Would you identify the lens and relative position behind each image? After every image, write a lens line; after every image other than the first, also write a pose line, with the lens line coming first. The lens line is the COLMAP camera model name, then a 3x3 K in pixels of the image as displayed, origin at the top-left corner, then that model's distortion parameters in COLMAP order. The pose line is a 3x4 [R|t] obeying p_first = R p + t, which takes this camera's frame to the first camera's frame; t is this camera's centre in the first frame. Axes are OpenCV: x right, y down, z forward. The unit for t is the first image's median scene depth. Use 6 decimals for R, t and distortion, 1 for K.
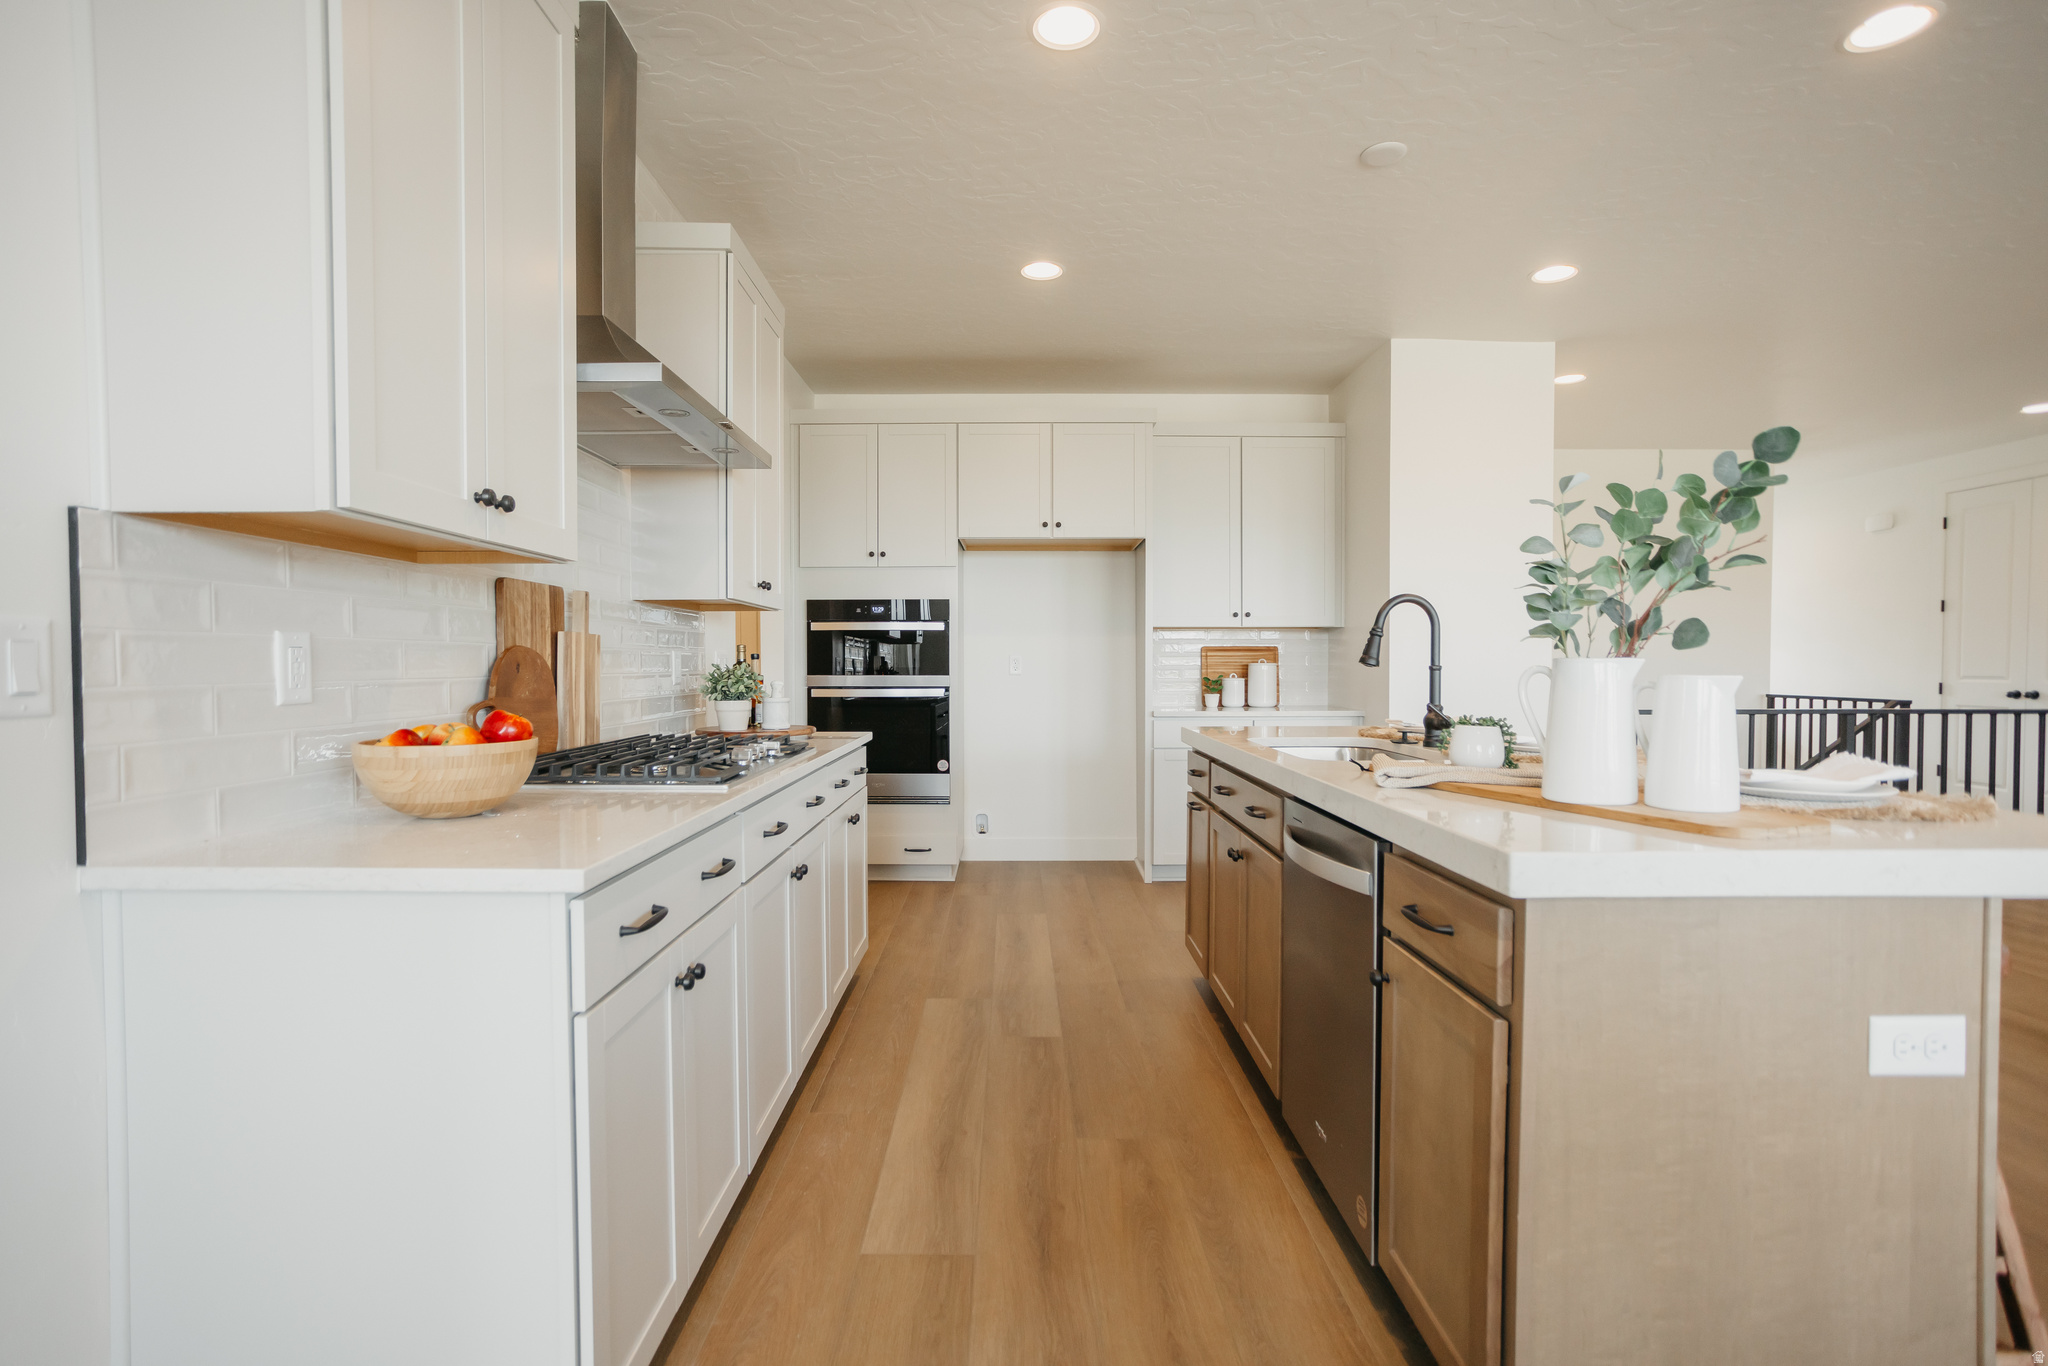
lens RADIAL K [[986.3, 0, 1028.2], [0, 986.3, 685.3], [0, 0, 1]] dist [-0.012479, 0.000590]
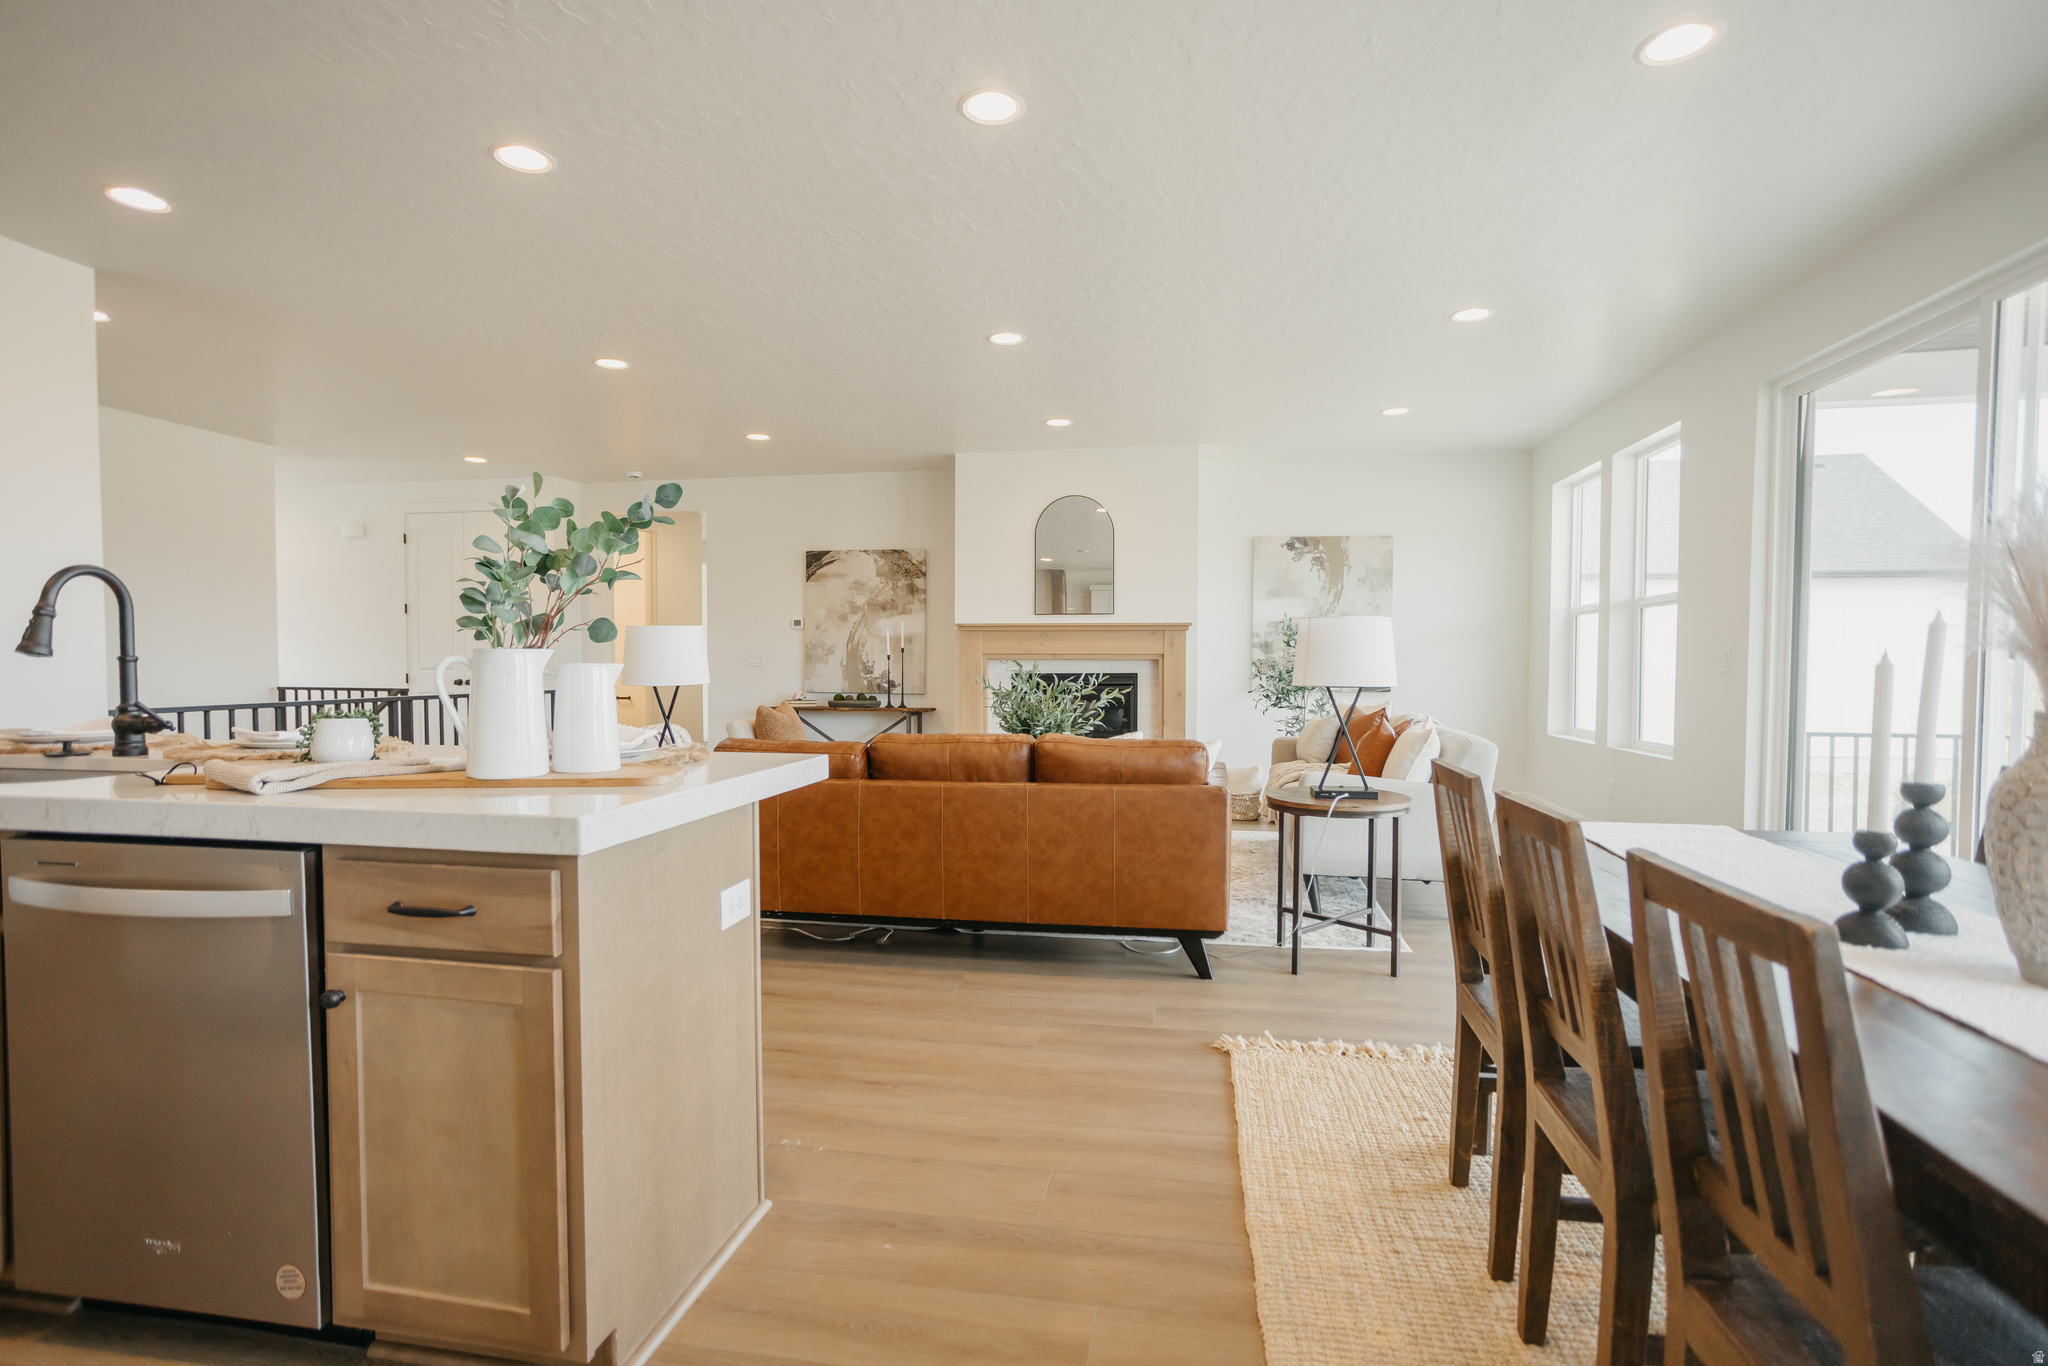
lens RADIAL K [[986.3, 0, 1028.6], [0, 986.3, 687.7], [0, 0, 1]] dist [-0.012479, 0.000590]
pose [[0.186377, -0.025048, 0.982159, -0.240538], [0.017099, 0.999606, 0.022248, 0.001137], [-0.982329, 0.012647, 0.186732, 0.120138]]
